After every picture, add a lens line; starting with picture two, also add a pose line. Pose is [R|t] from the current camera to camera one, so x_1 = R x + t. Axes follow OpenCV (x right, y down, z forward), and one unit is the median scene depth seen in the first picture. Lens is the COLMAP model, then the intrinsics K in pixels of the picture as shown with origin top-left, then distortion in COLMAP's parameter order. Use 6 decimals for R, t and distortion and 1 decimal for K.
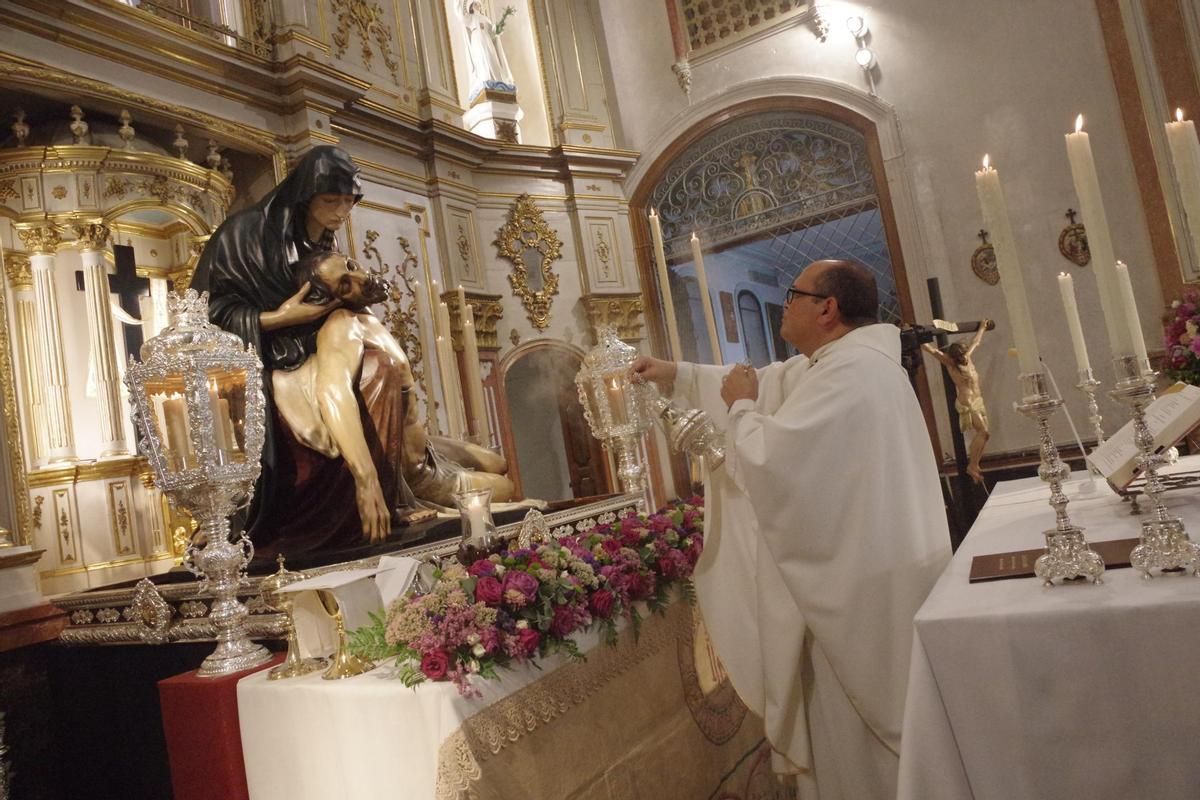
lens RADIAL K [[848.9, 0, 607.6], [0, 848.9, 397.8], [0, 0, 1]] dist [-0.112497, 0.085639]
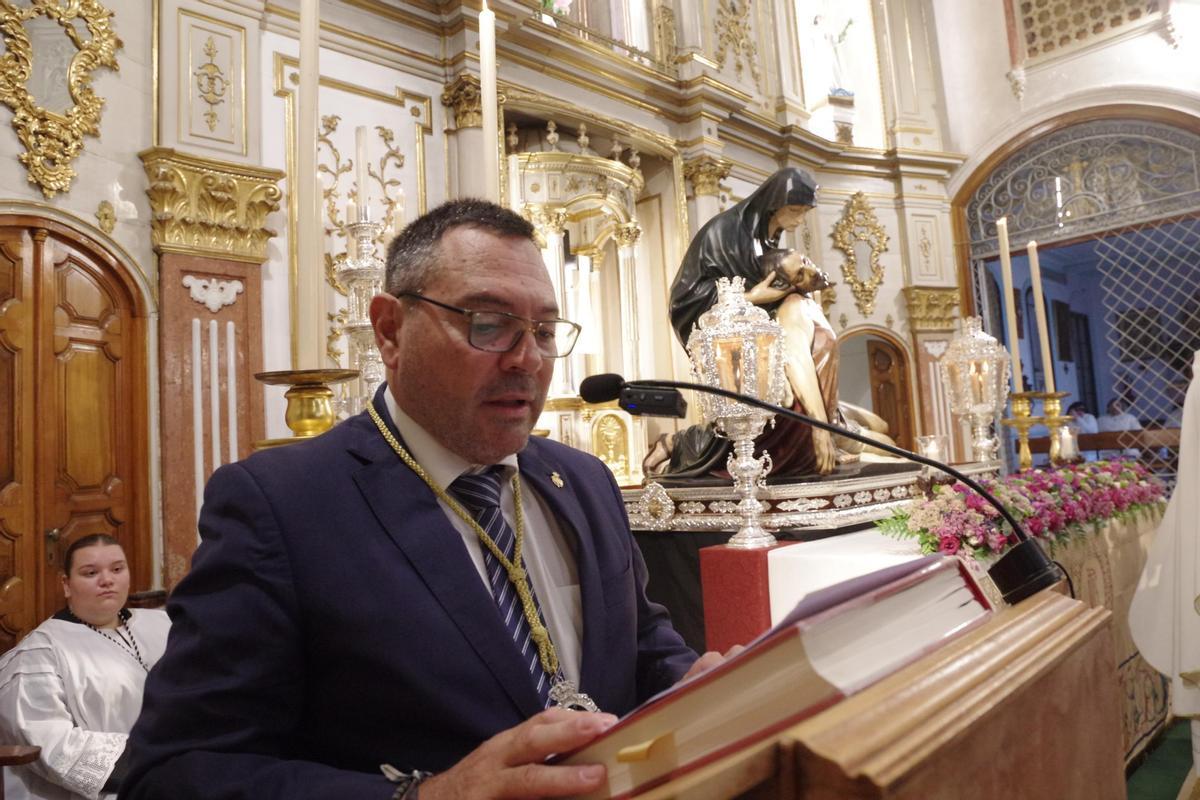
lens RADIAL K [[848.9, 0, 607.6], [0, 848.9, 397.8], [0, 0, 1]] dist [-0.112497, 0.085639]
pose [[0.961950, 0.082612, -0.260439, -0.163375], [-0.075910, 0.996475, 0.035709, 0.019786], [0.262471, -0.014581, 0.964830, -0.223543]]
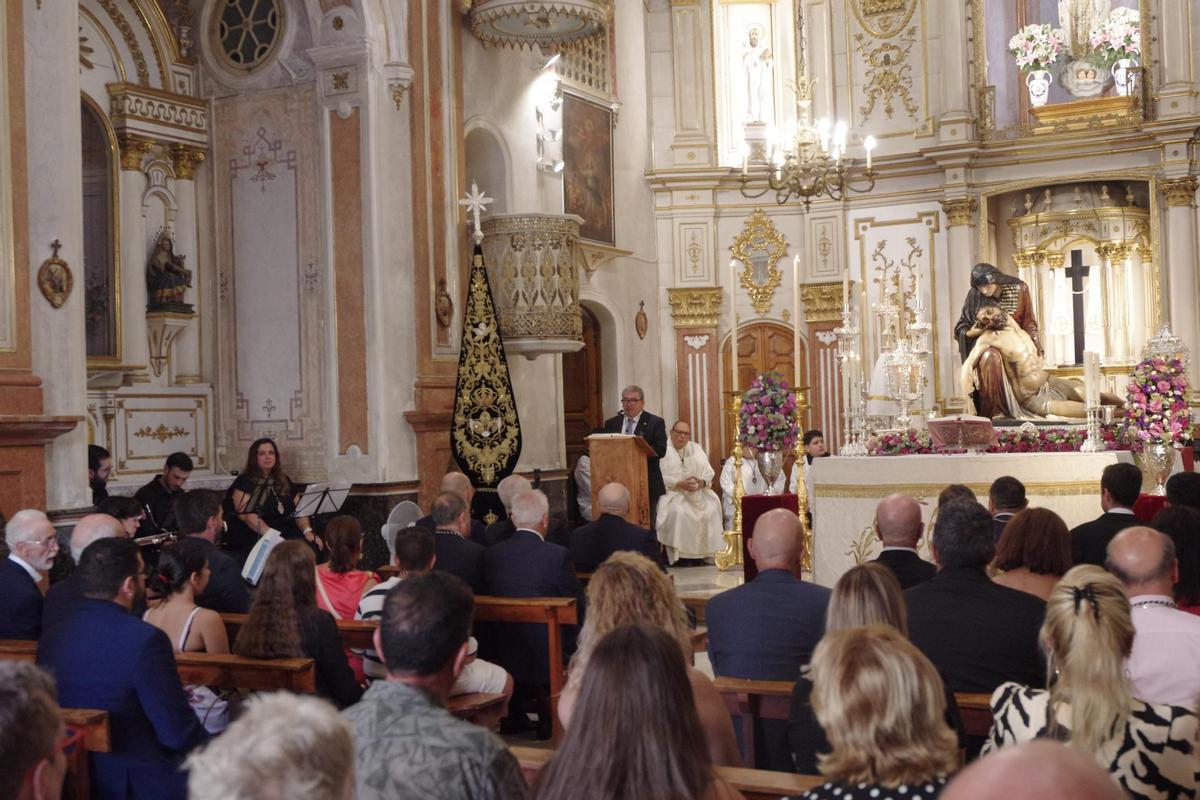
lens RADIAL K [[1321.9, 0, 600.0], [0, 1321.9, 400.0], [0, 0, 1]] dist [-0.052668, 0.135915]
pose [[0.020740, 0.146176, -0.989041, 2.304050], [0.097435, 0.984249, 0.147511, -0.385968], [0.995026, -0.099427, 0.006170, -0.106788]]
